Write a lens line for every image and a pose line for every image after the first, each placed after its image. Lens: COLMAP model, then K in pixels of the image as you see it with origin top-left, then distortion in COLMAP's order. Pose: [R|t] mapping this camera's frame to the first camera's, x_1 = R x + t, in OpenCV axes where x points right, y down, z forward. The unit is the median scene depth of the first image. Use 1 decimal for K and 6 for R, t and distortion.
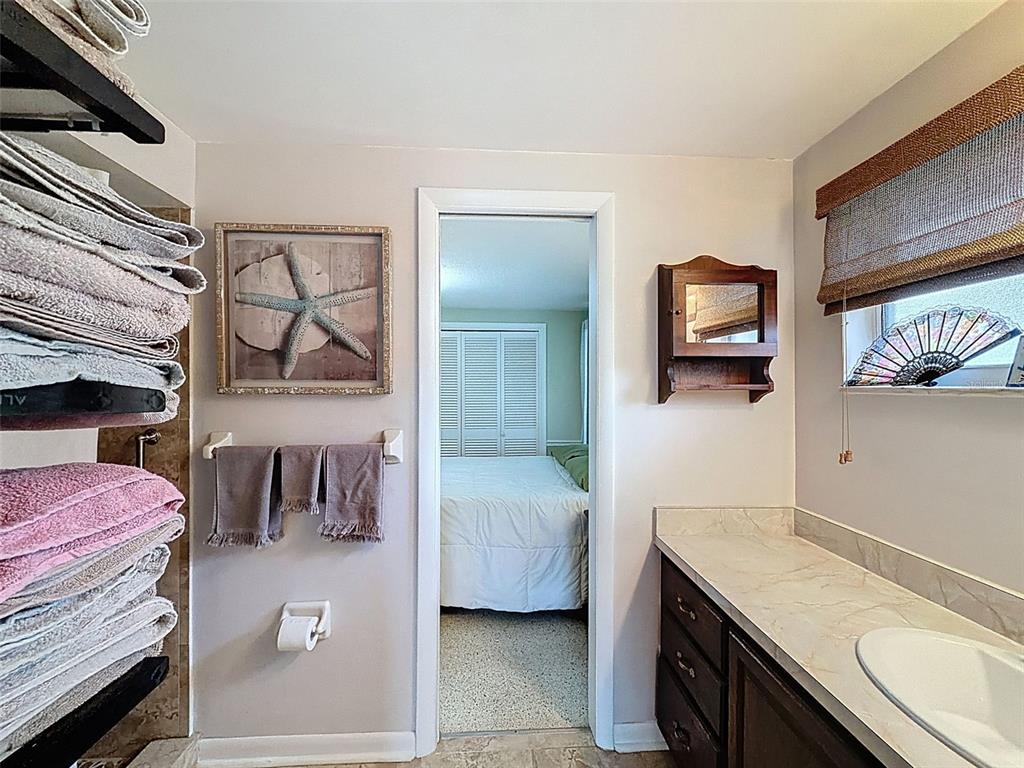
lens RADIAL K [[409.1, 0, 508.2], [0, 409.1, 380.7], [0, 0, 1]] dist [0.001246, -0.000033]
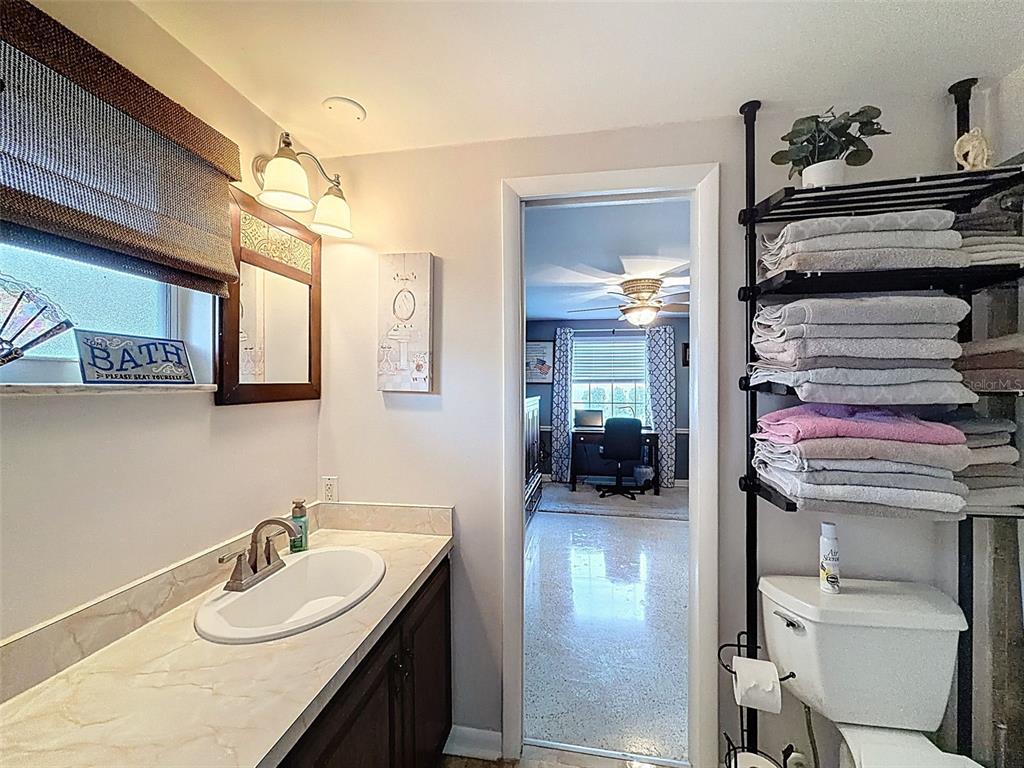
lens RADIAL K [[409.1, 0, 508.2], [0, 409.1, 380.7], [0, 0, 1]] dist [0.001246, -0.000033]
pose [[-0.975586, 0.001141, 0.219615, 0.078191], [-0.003701, 0.999759, -0.021636, 0.023766], [-0.219587, -0.021920, -0.975347, 1.597521]]
